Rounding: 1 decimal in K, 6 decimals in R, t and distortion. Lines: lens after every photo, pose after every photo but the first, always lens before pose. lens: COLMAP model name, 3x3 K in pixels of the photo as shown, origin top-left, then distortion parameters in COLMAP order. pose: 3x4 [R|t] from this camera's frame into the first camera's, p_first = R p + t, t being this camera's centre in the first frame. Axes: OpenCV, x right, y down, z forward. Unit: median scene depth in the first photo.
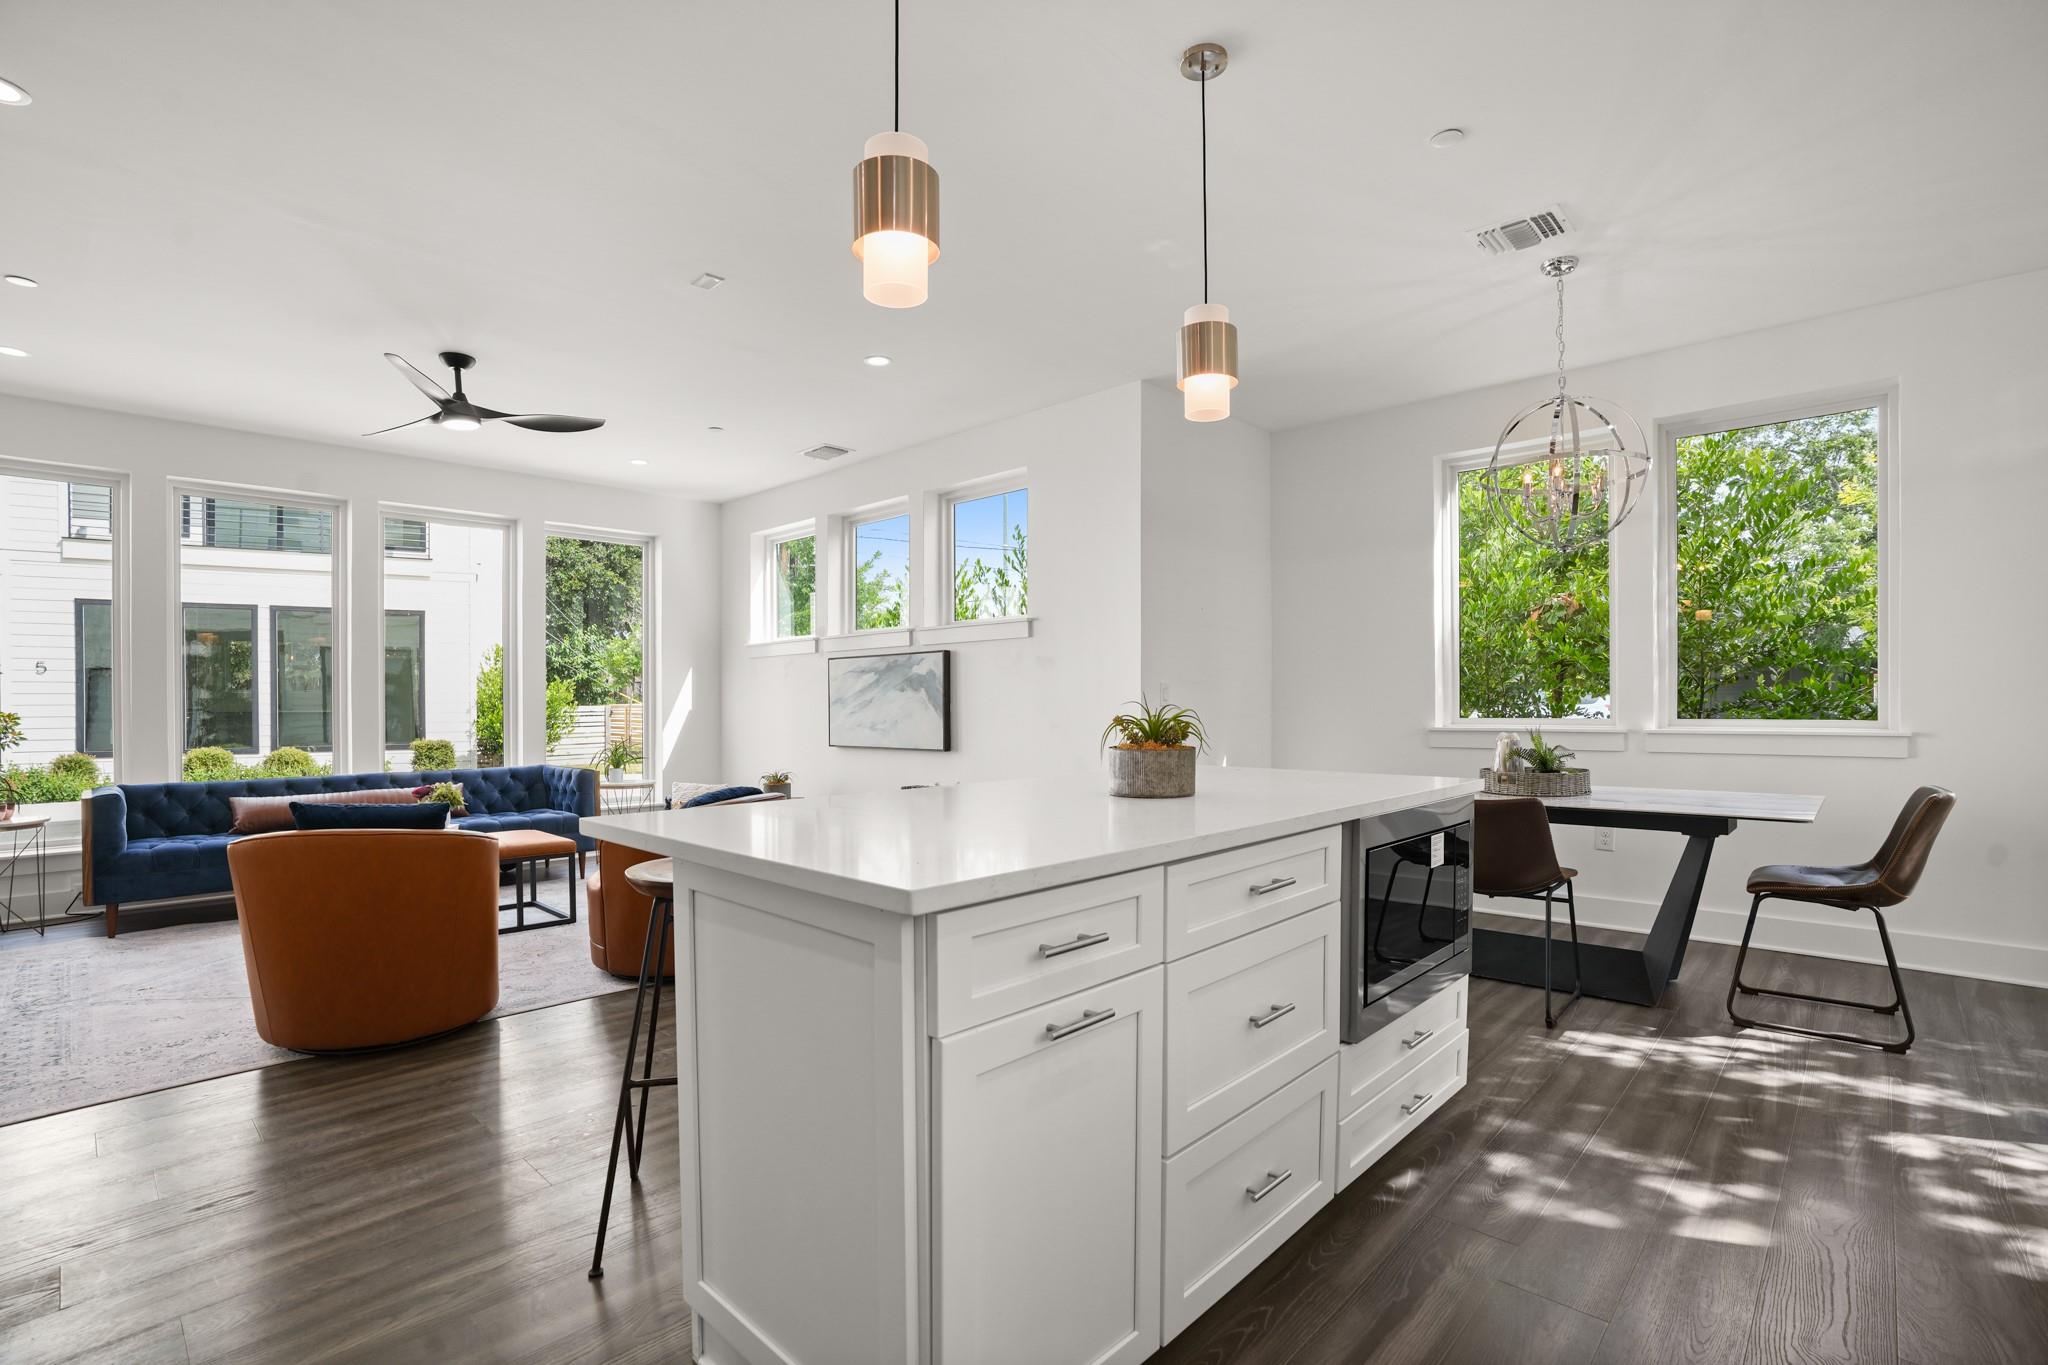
lens RADIAL K [[957.0, 0, 1015.3], [0, 957.0, 691.9], [0, 0, 1]] dist [-0.023409, 0.013475]
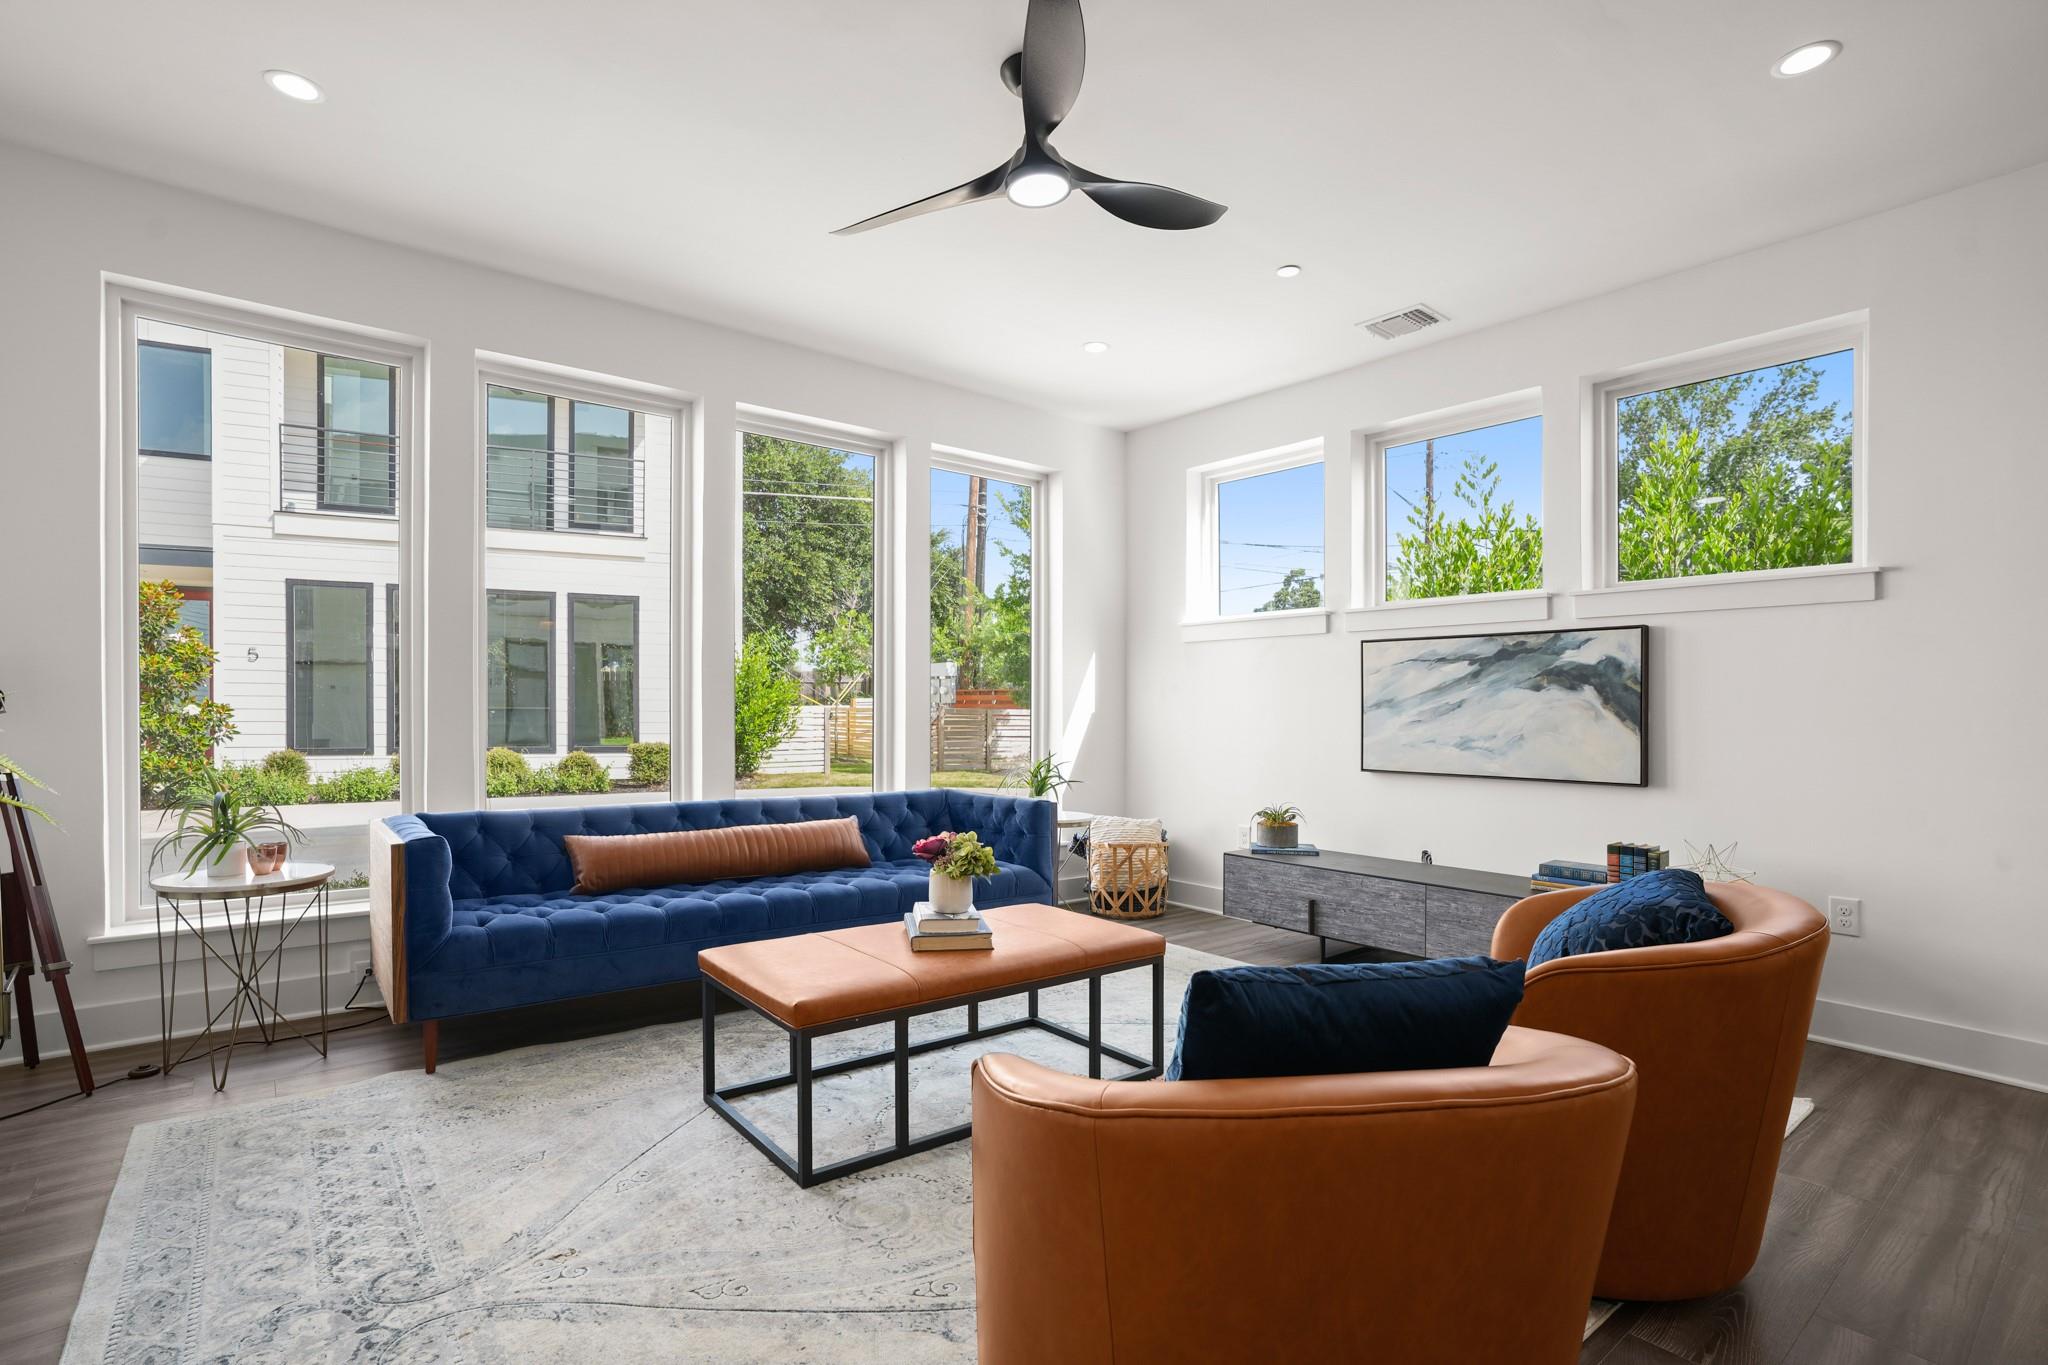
lens RADIAL K [[978.6, 0, 1041.7], [0, 978.6, 706.9], [0, 0, 1]] dist [-0.021553, 0.000403]
pose [[0.995094, 0.016652, -0.097519, -0.368401], [-0.015903, 0.999838, 0.008459, 0.009855], [0.097644, -0.006866, 0.995198, 0.307112]]
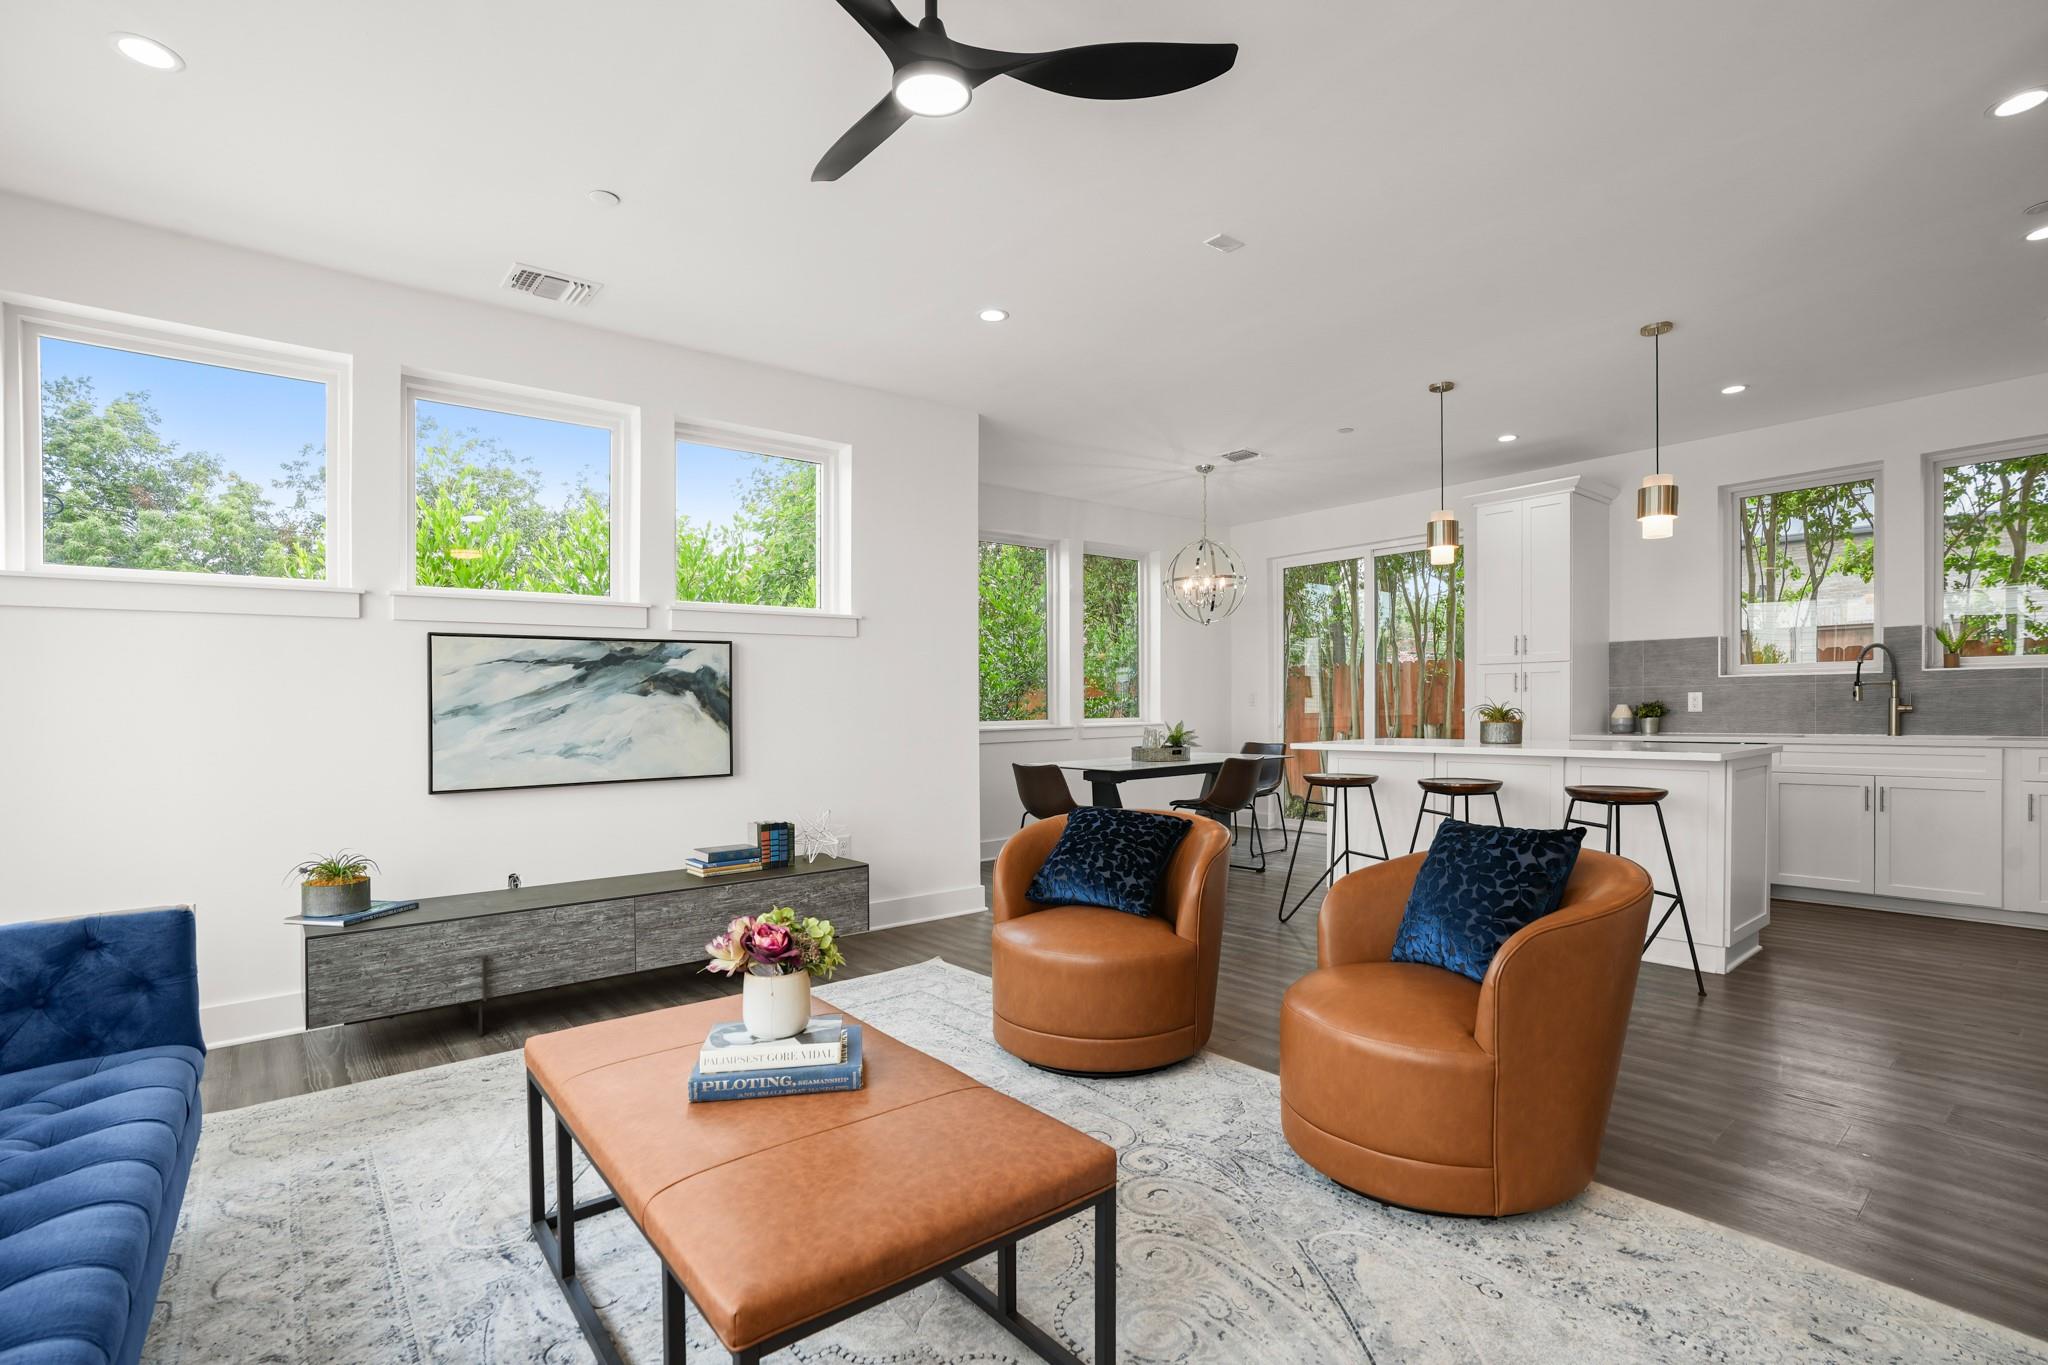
lens RADIAL K [[957.0, 0, 1015.3], [0, 957.0, 691.9], [0, 0, 1]] dist [-0.023409, 0.013475]
pose [[0.127430, 0.023116, 0.991578, -0.721534], [0.004976, 0.999701, -0.023944, 0.013856], [-0.991835, 0.007985, 0.127277, 0.628306]]
